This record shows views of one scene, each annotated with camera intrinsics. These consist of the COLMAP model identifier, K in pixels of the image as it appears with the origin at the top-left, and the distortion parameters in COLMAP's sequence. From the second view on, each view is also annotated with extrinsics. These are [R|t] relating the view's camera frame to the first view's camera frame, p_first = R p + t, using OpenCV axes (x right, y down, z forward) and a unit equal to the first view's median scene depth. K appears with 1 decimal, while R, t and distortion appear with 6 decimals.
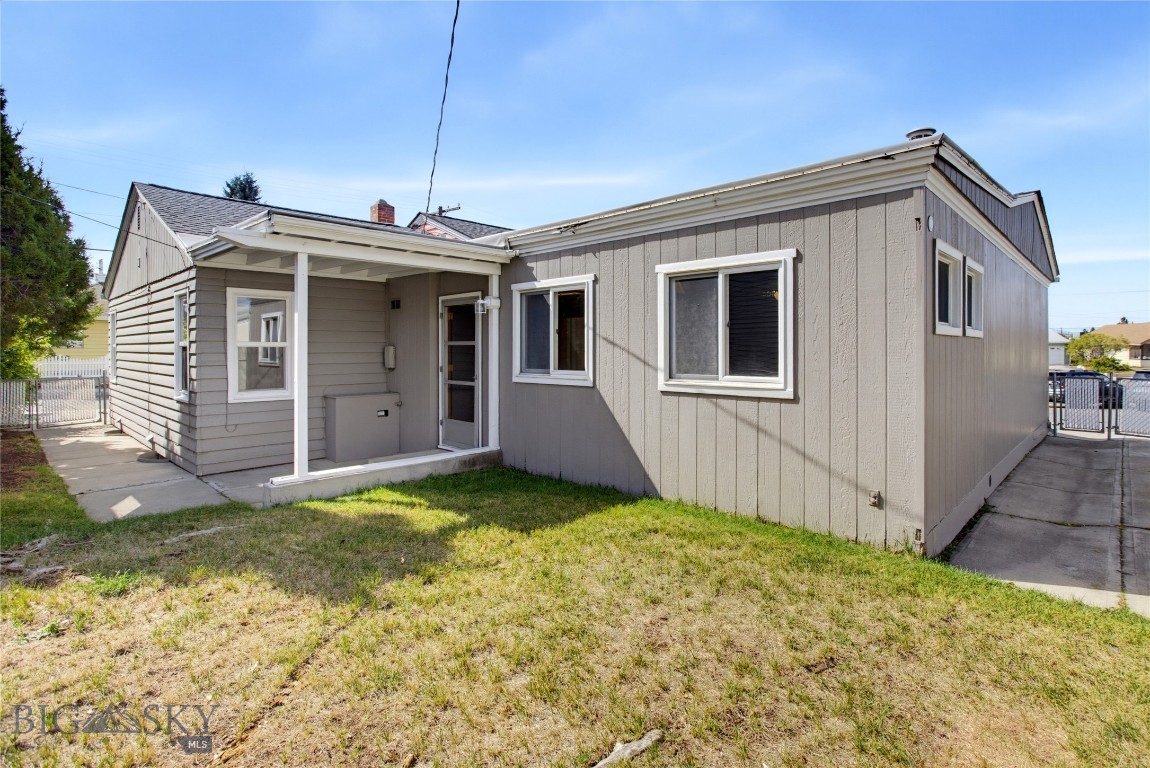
lens RADIAL K [[566.1, 0, 575.8], [0, 566.1, 353.3], [0, 0, 1]] dist [-0.003022, -0.000274]
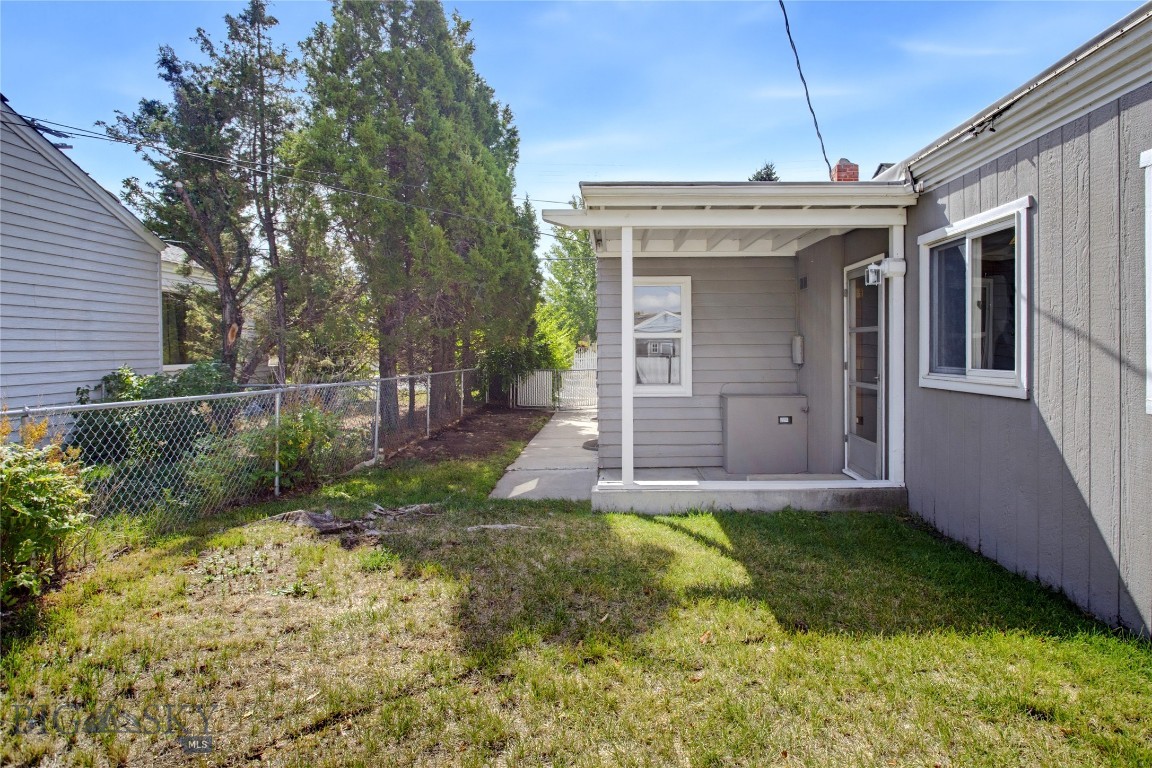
lens RADIAL K [[640.4, 0, 620.1], [0, 640.4, 350.9], [0, 0, 1]] dist [-0.005564, 0.000363]
pose [[0.703592, 0.001469, -0.710602, 0.185187], [-0.001077, 0.999999, 0.001001, 0.010536], [0.710603, 0.000061, 0.703593, 0.264594]]
